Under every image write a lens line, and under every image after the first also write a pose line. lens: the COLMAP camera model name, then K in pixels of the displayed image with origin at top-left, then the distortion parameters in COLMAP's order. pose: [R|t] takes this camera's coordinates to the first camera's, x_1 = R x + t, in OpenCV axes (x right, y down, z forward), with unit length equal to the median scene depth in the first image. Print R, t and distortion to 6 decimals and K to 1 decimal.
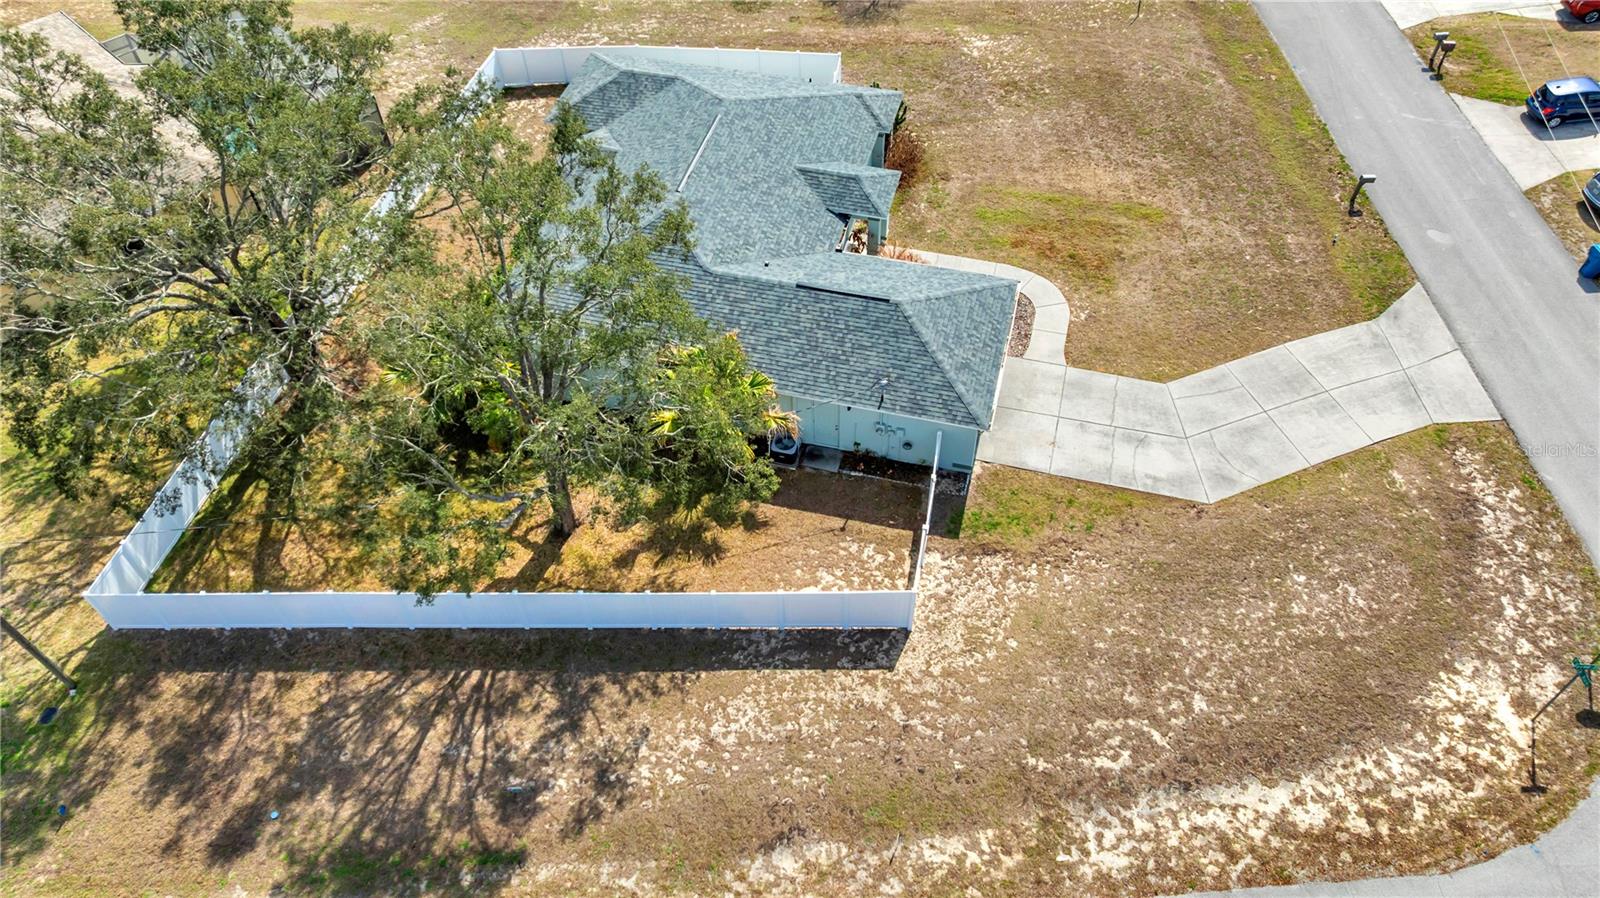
lens RADIAL K [[1149.0, 0, 800.0], [0, 1149.0, 449.0], [0, 0, 1]] dist [-0.072992, 0.085648]
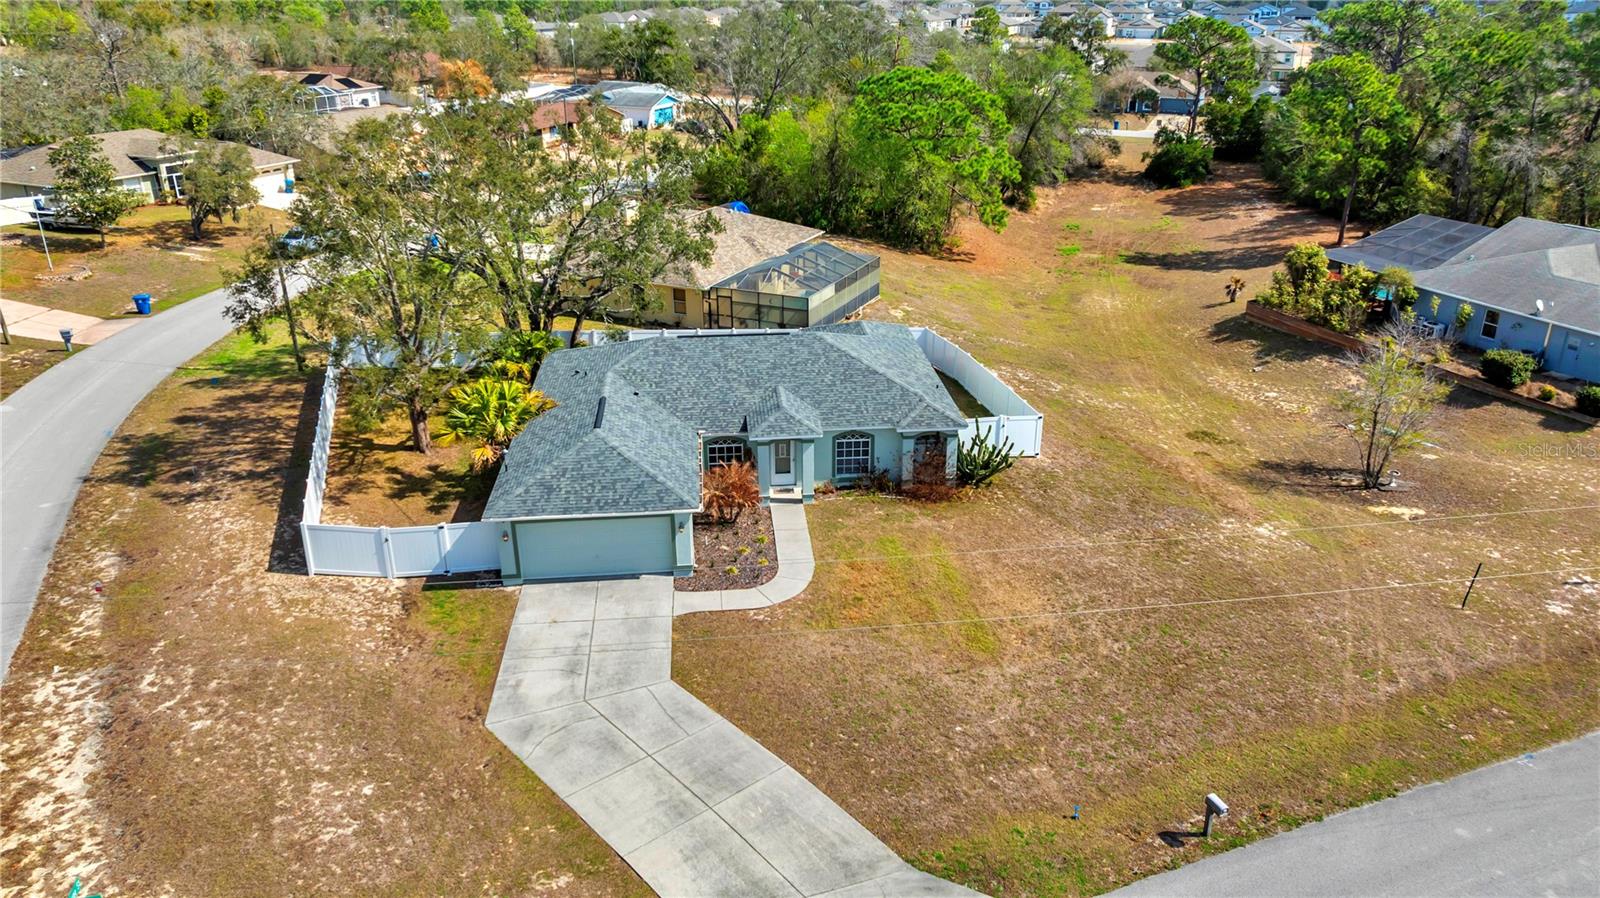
lens RADIAL K [[1123.8, 0, 808.2], [0, 1123.8, 444.9], [0, 0, 1]] dist [-0.047512, 0.048812]
pose [[0.344328, 0.378638, -0.859111, 1.175856], [-0.719711, 0.694055, 0.017435, -0.311433], [0.602871, 0.612308, 0.511493, 0.639380]]
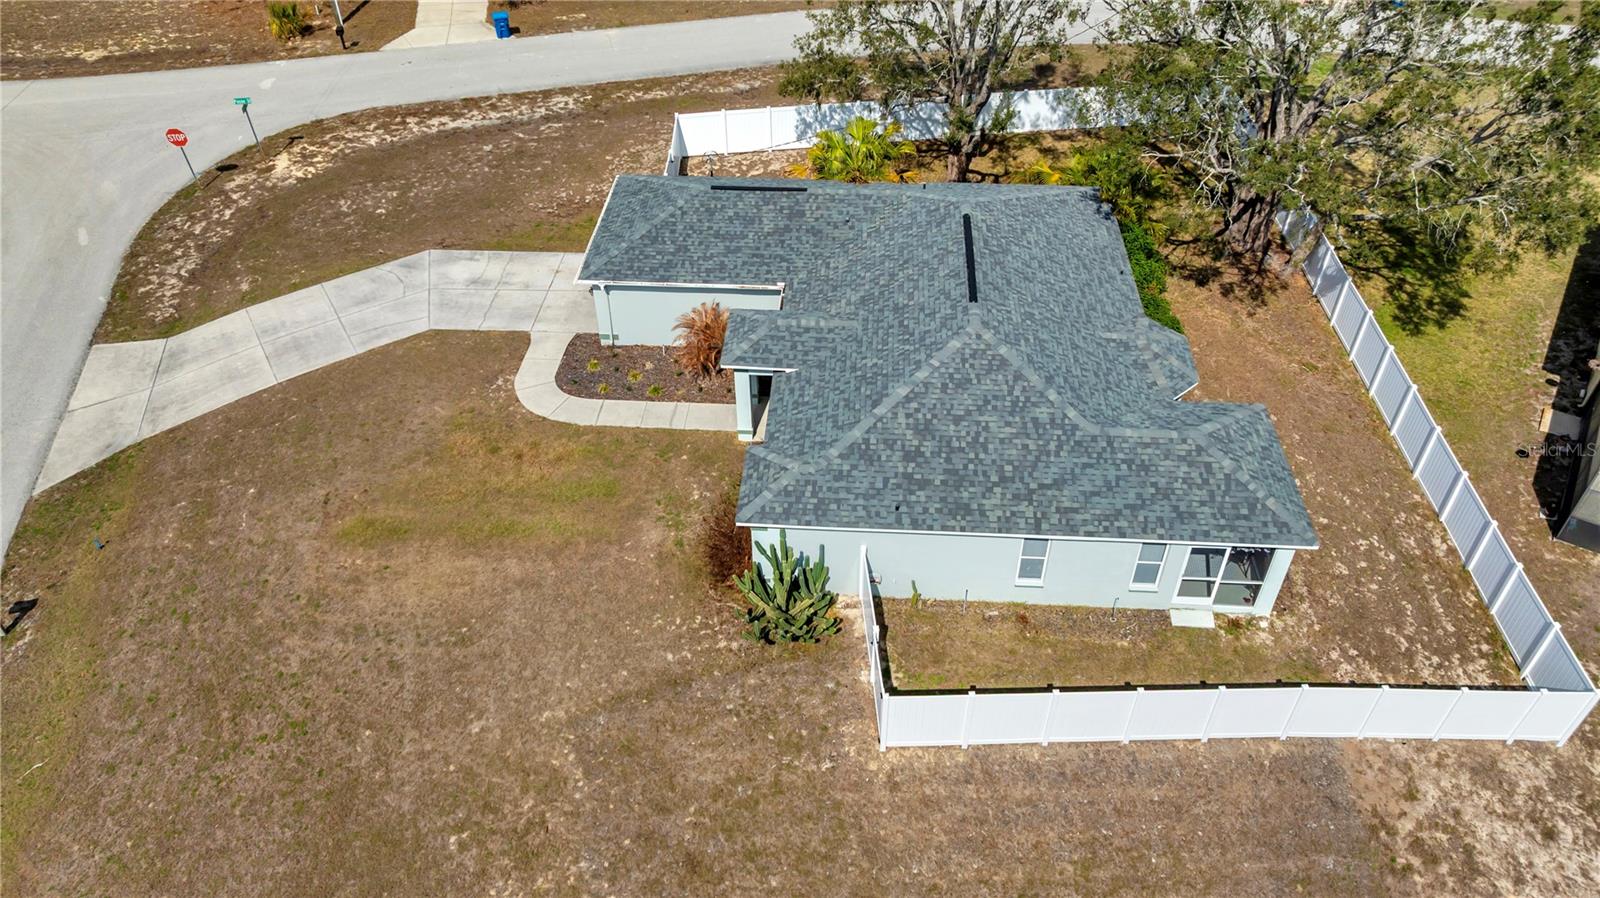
lens RADIAL K [[1118.8, 0, 806.6], [0, 1118.8, 454.5], [0, 0, 1]] dist [-0.025578, 0.007553]
pose [[-0.981129, 0.144470, -0.128508, 0.172754], [-0.131826, -0.013592, 0.991180, -1.229060], [0.141449, 0.989416, 0.032381, 1.328225]]
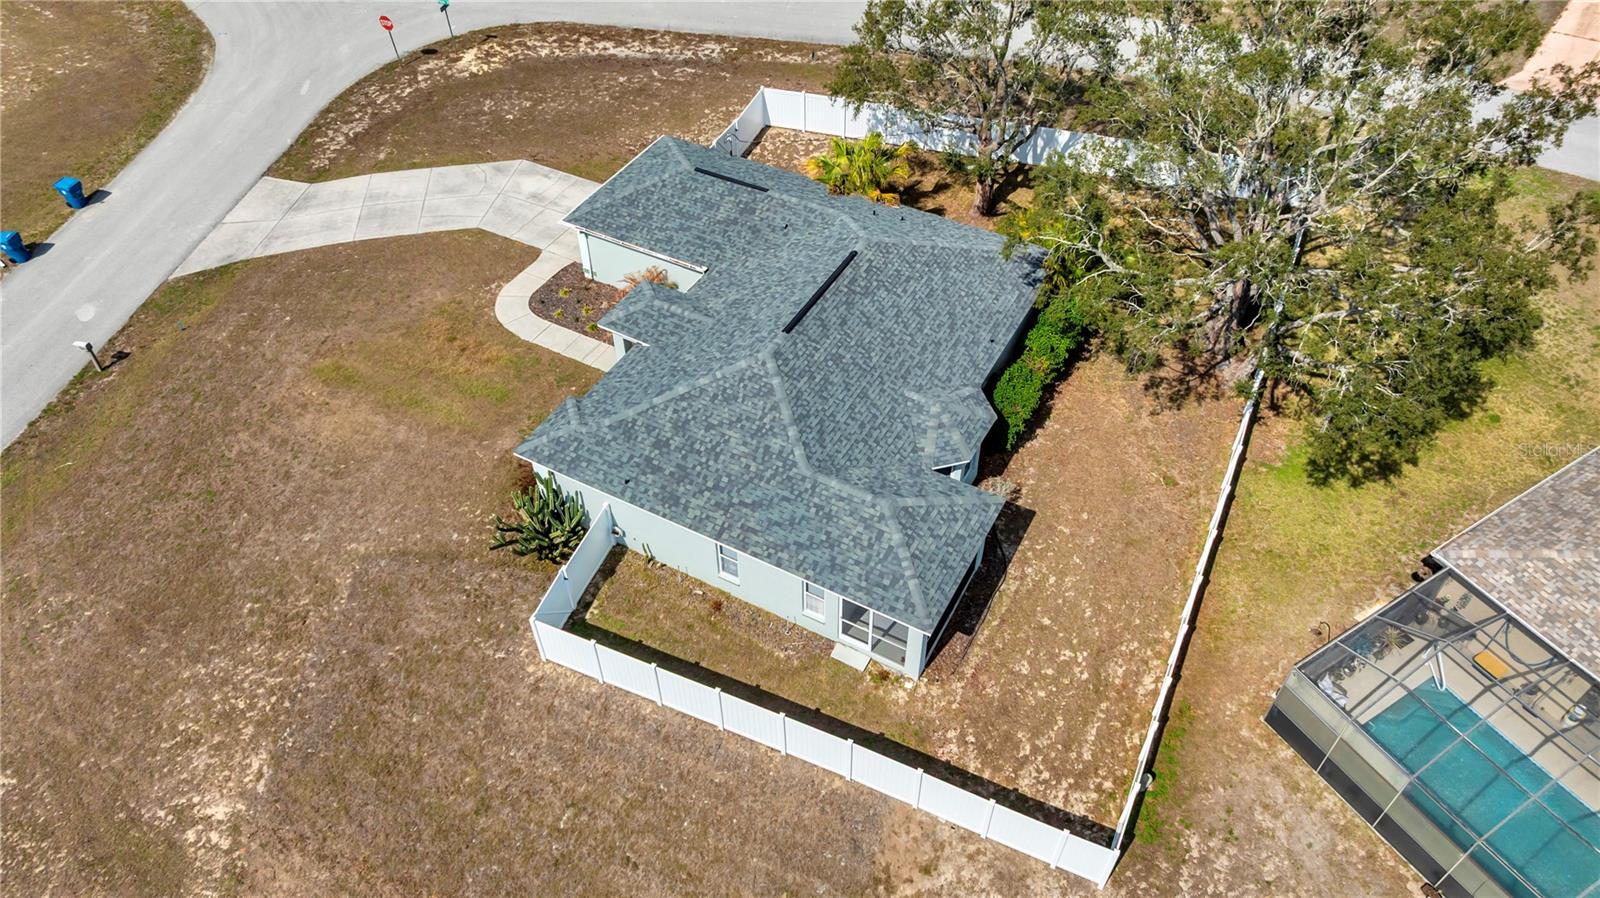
lens RADIAL K [[1119.7, 0, 807.6], [0, 1119.7, 450.2], [0, 0, 1]] dist [-0.024887, -0.004652]
pose [[-0.970232, -0.158920, 0.182744, -0.310422], [0.198164, -0.087186, 0.976284, -1.357729], [-0.139218, 0.983434, 0.116082, 1.240341]]
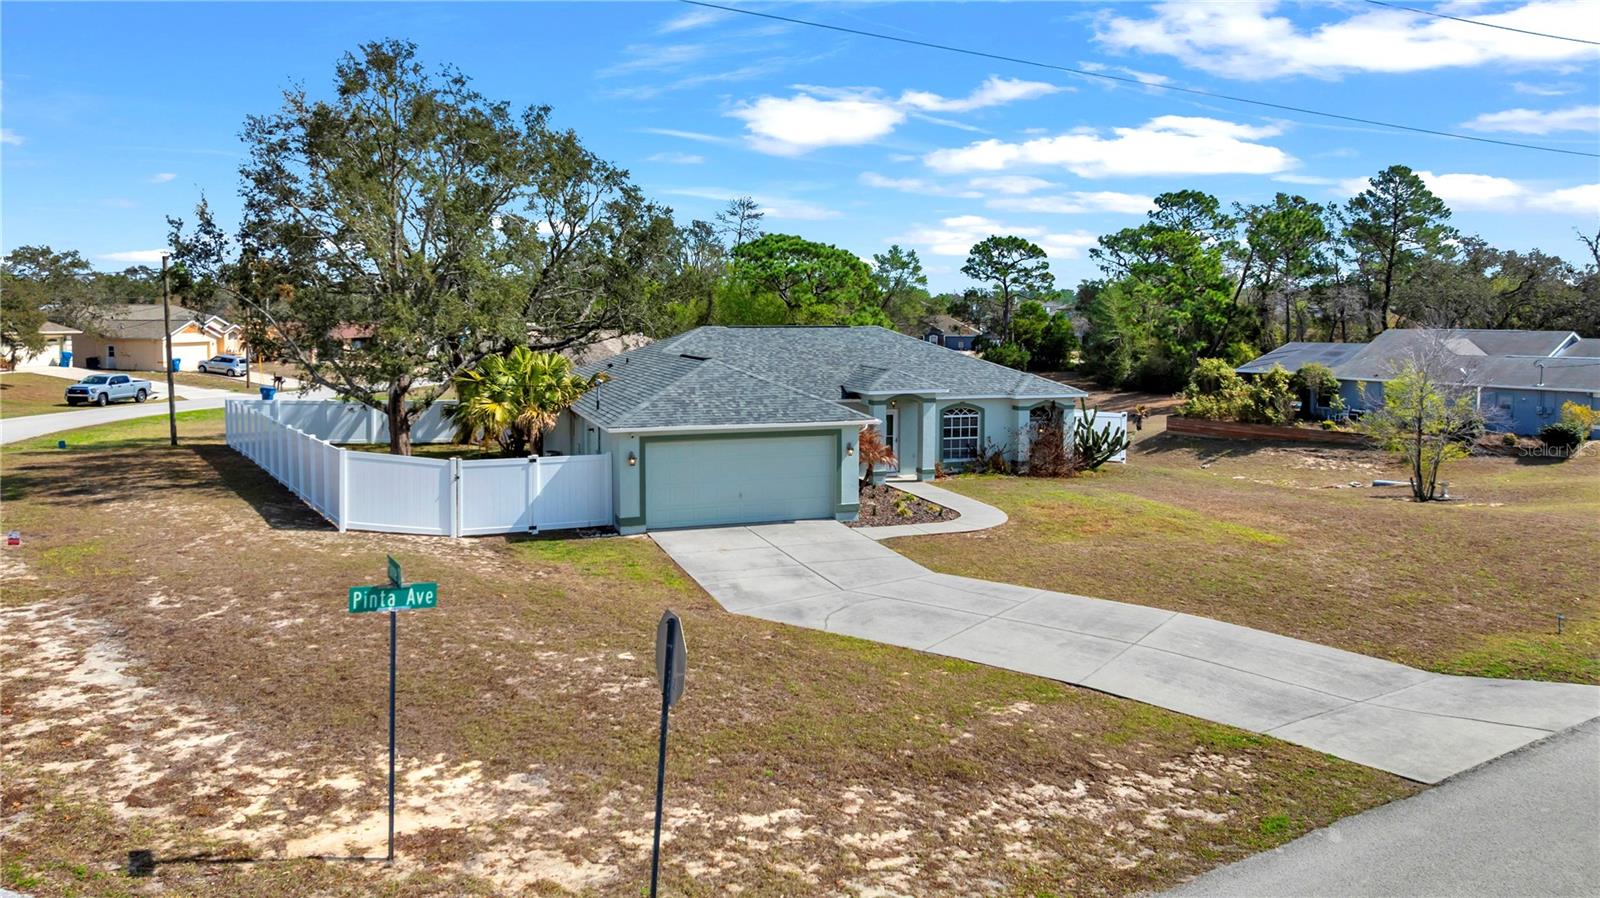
lens RADIAL K [[1134.1, 0, 784.9], [0, 1134.1, 447.4], [0, 0, 1]] dist [-0.016887, 0.003685]
pose [[0.545365, 0.120558, -0.829484, 0.913953], [-0.648758, 0.687325, -0.326646, 0.173305], [0.530745, 0.716276, 0.453055, 0.753831]]
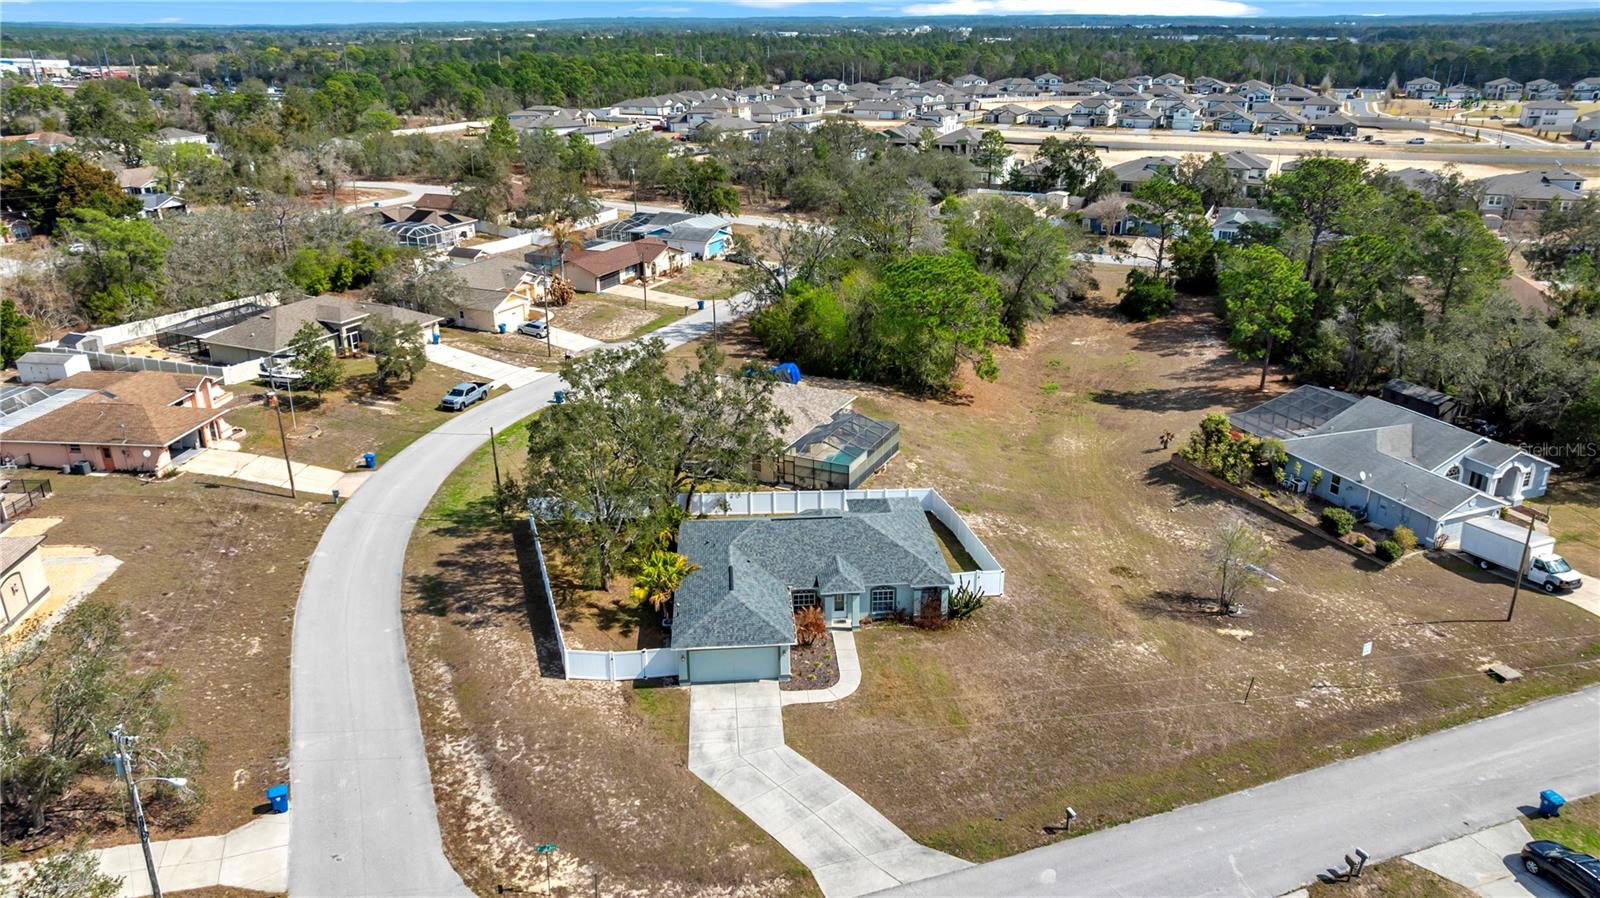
lens RADIAL K [[1119.7, 0, 807.6], [0, 1119.7, 450.2], [0, 0, 1]] dist [-0.024887, -0.004652]
pose [[0.329196, 0.355406, -0.874824, 1.761838], [-0.722159, 0.691666, 0.009248, -0.429361], [0.608372, 0.628717, 0.484353, 0.069339]]
